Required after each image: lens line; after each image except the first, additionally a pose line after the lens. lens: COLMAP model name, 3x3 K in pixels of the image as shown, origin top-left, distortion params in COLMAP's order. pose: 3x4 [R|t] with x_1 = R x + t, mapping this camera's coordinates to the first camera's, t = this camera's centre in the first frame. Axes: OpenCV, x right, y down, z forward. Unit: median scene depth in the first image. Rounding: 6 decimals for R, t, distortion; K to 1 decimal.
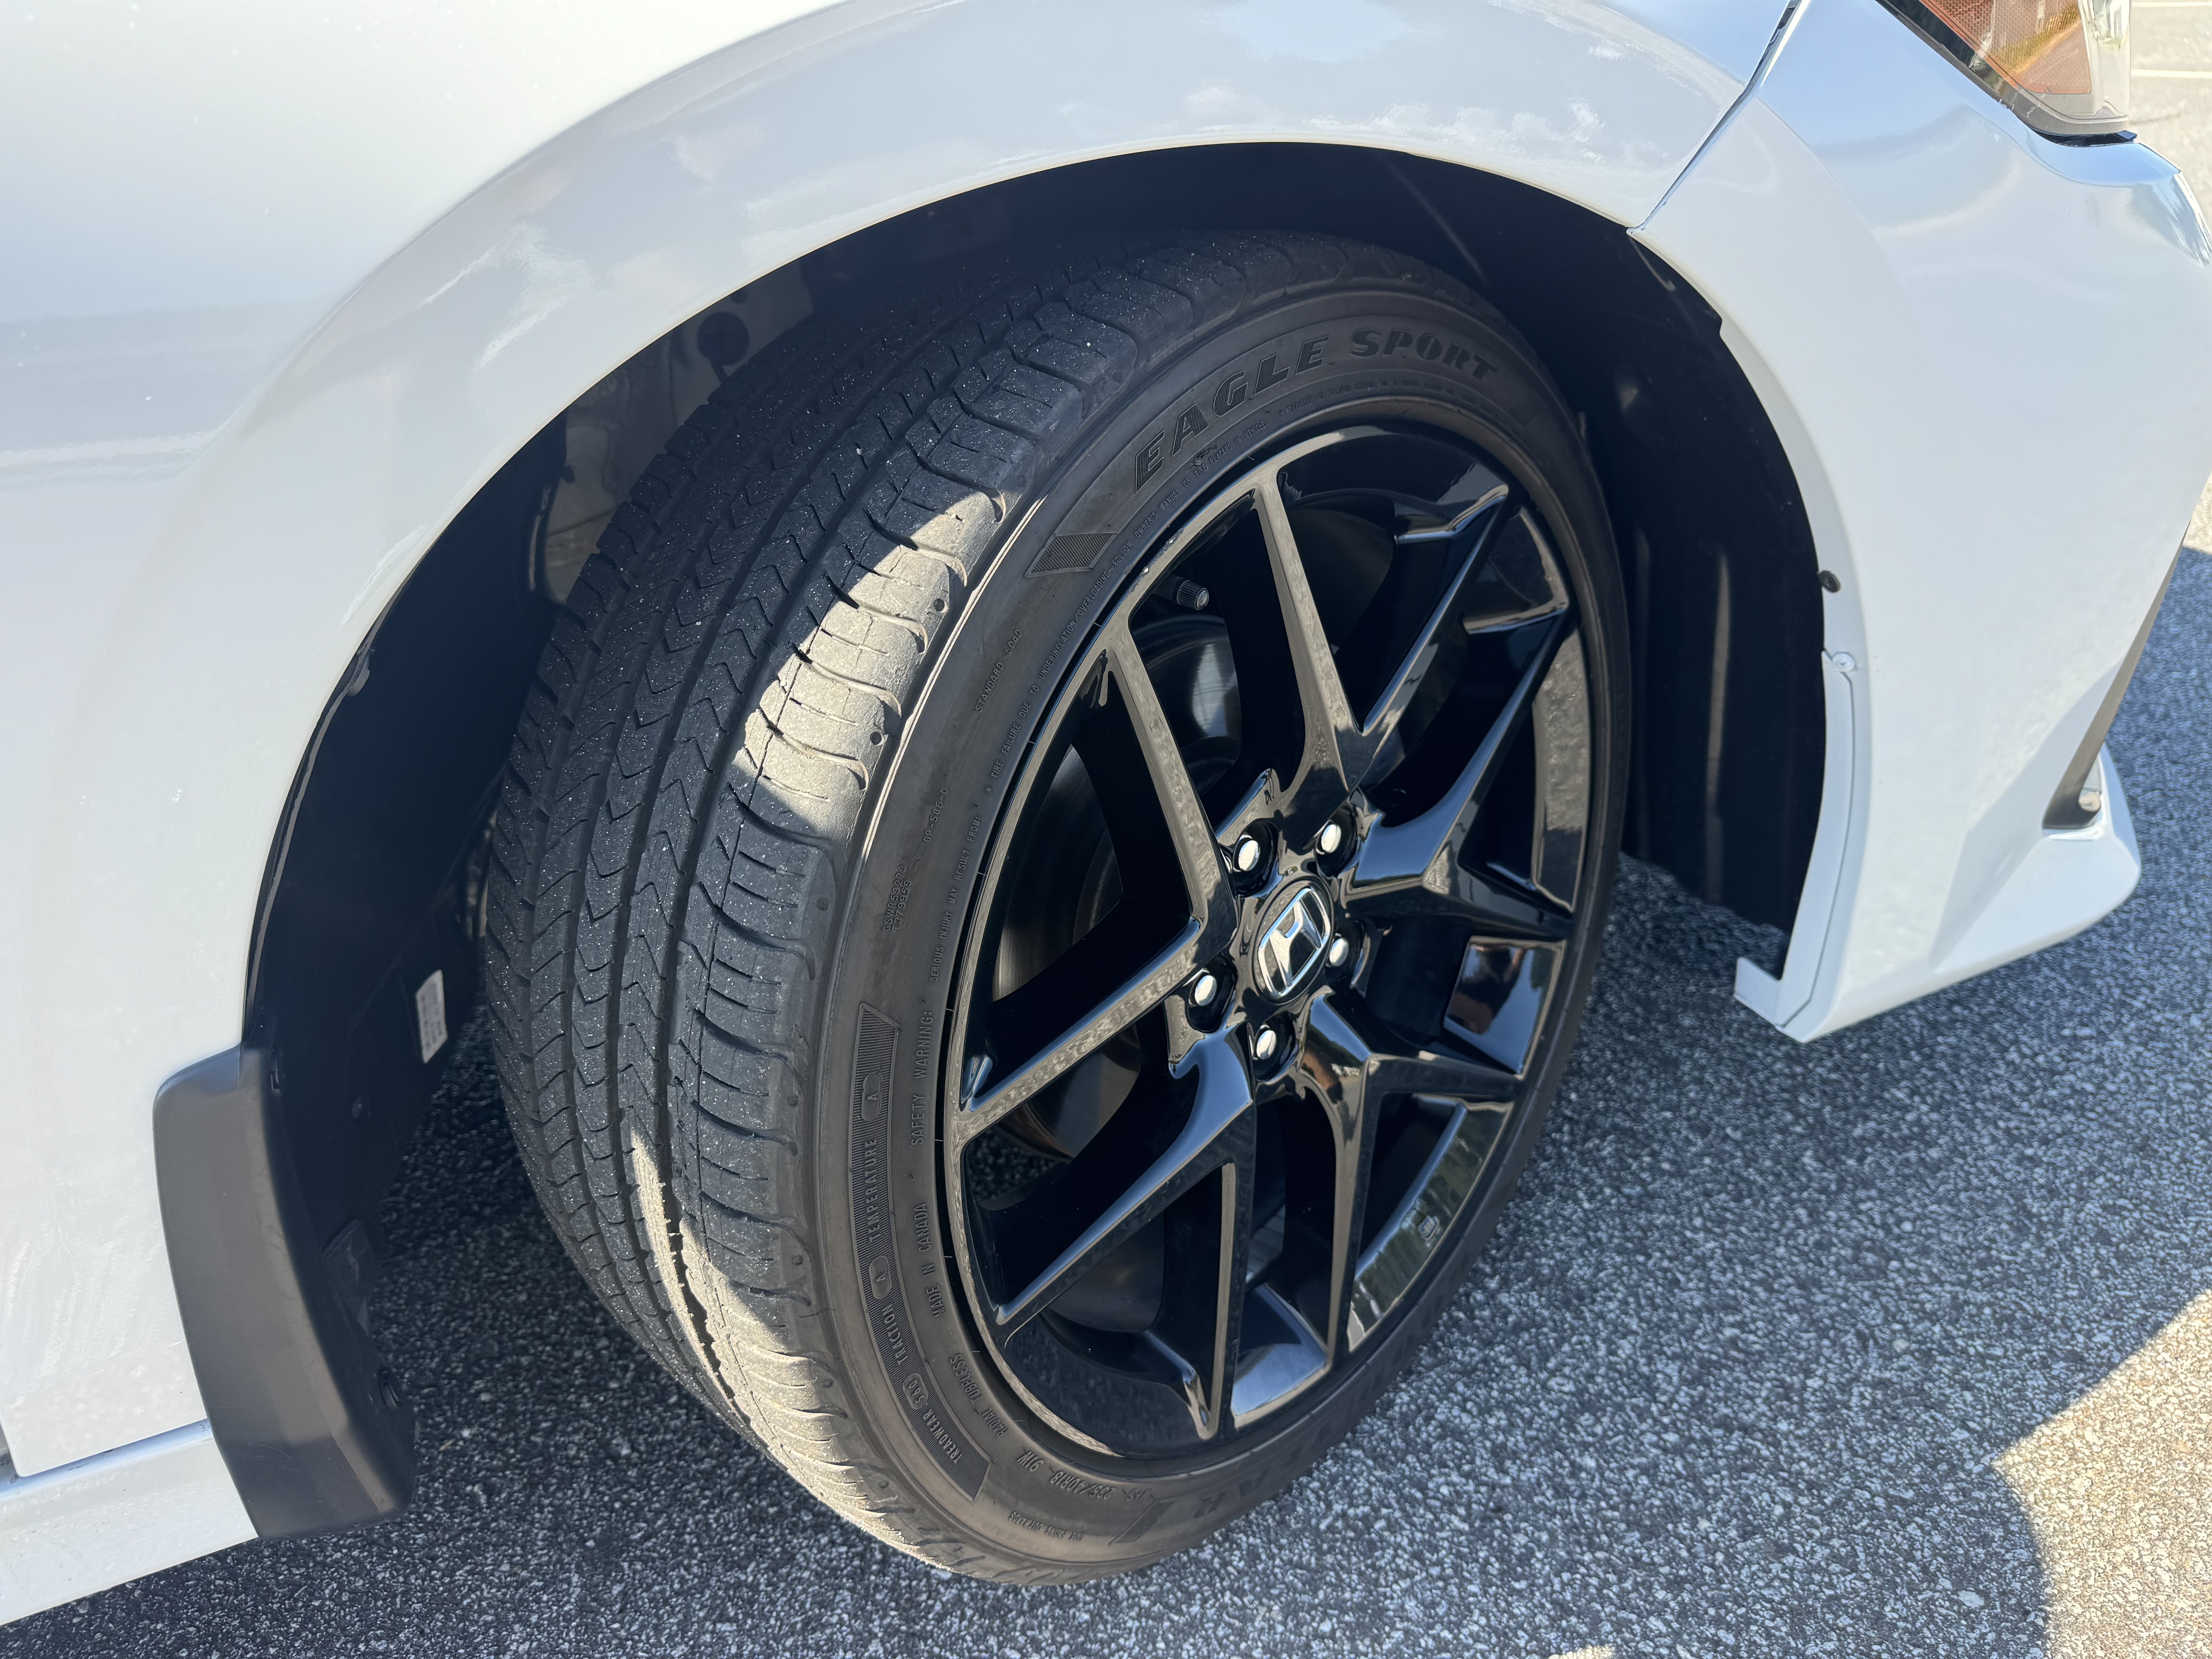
lens RADIAL K [[1552.7, 0, 1108.8], [0, 1552.7, 871.1], [0, 0, 1]] dist [0.087184, -0.106390]
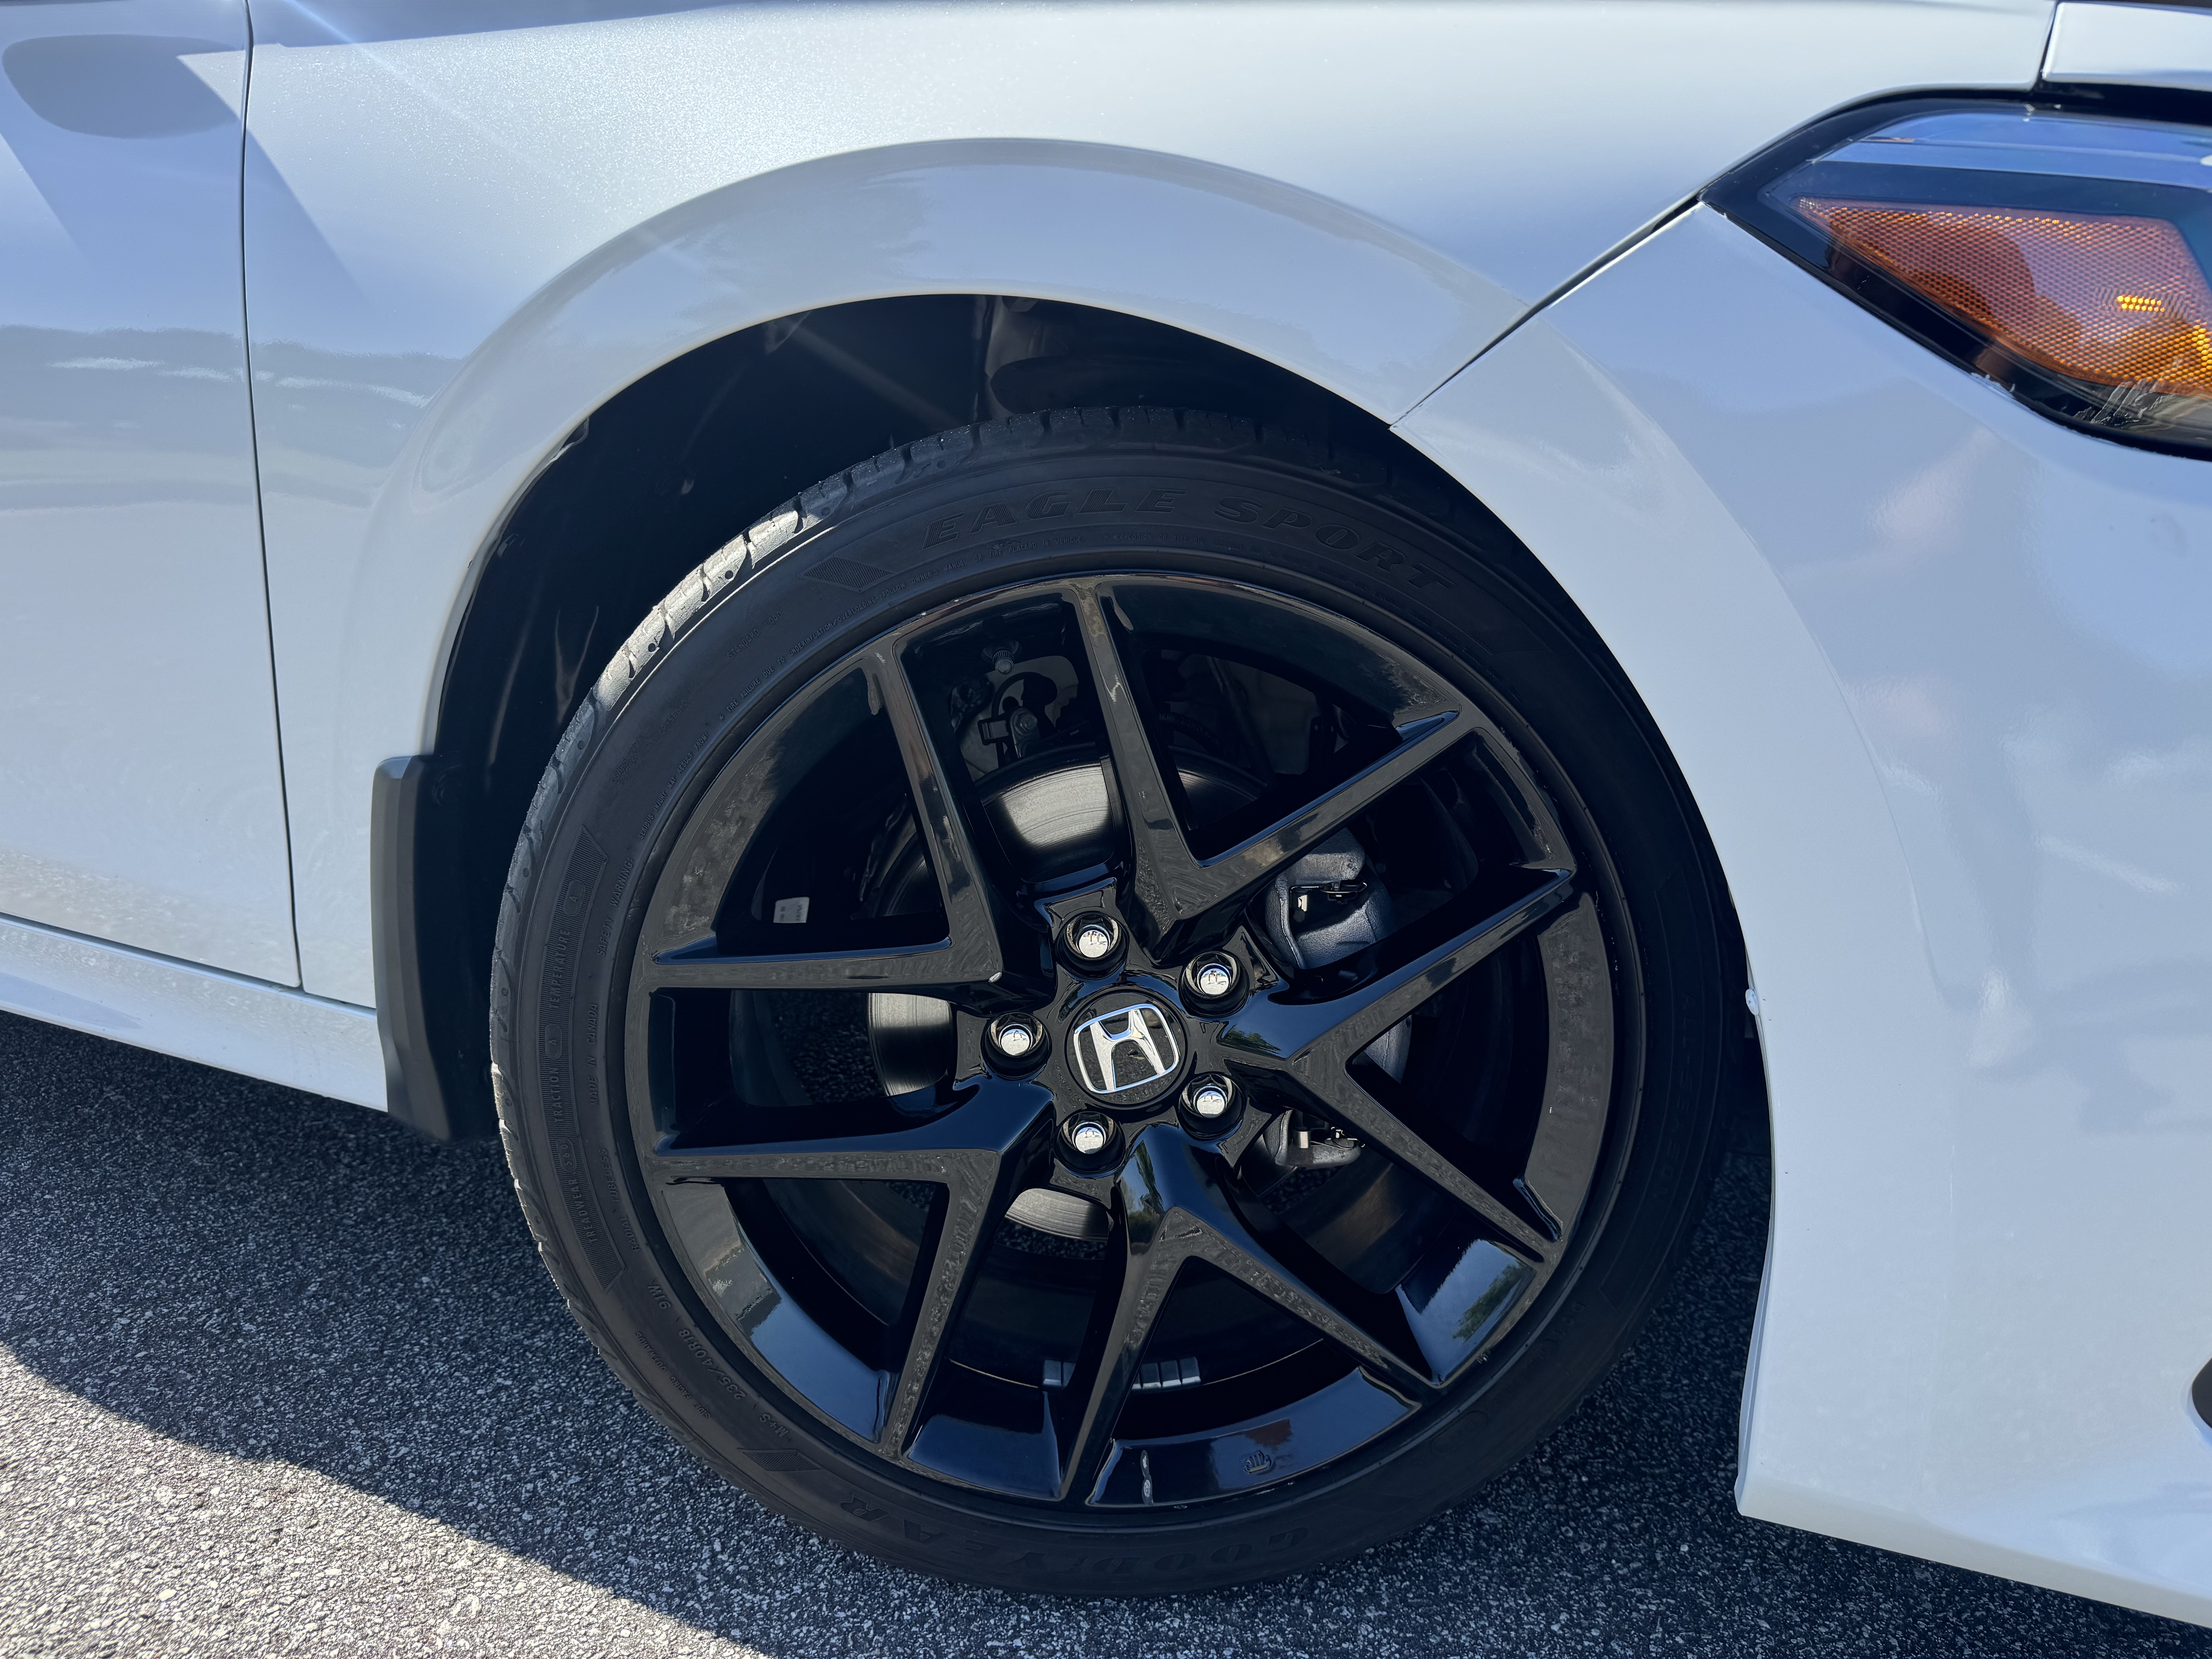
lens RADIAL K [[1552.7, 0, 1108.8], [0, 1552.7, 871.1], [0, 0, 1]] dist [0.087184, -0.106390]
pose [[0.705610, 0.296615, -0.643532, 0.769394], [-0.427304, 0.902582, -0.052508, -0.003015], [0.565266, 0.312034, 0.763616, 0.148582]]
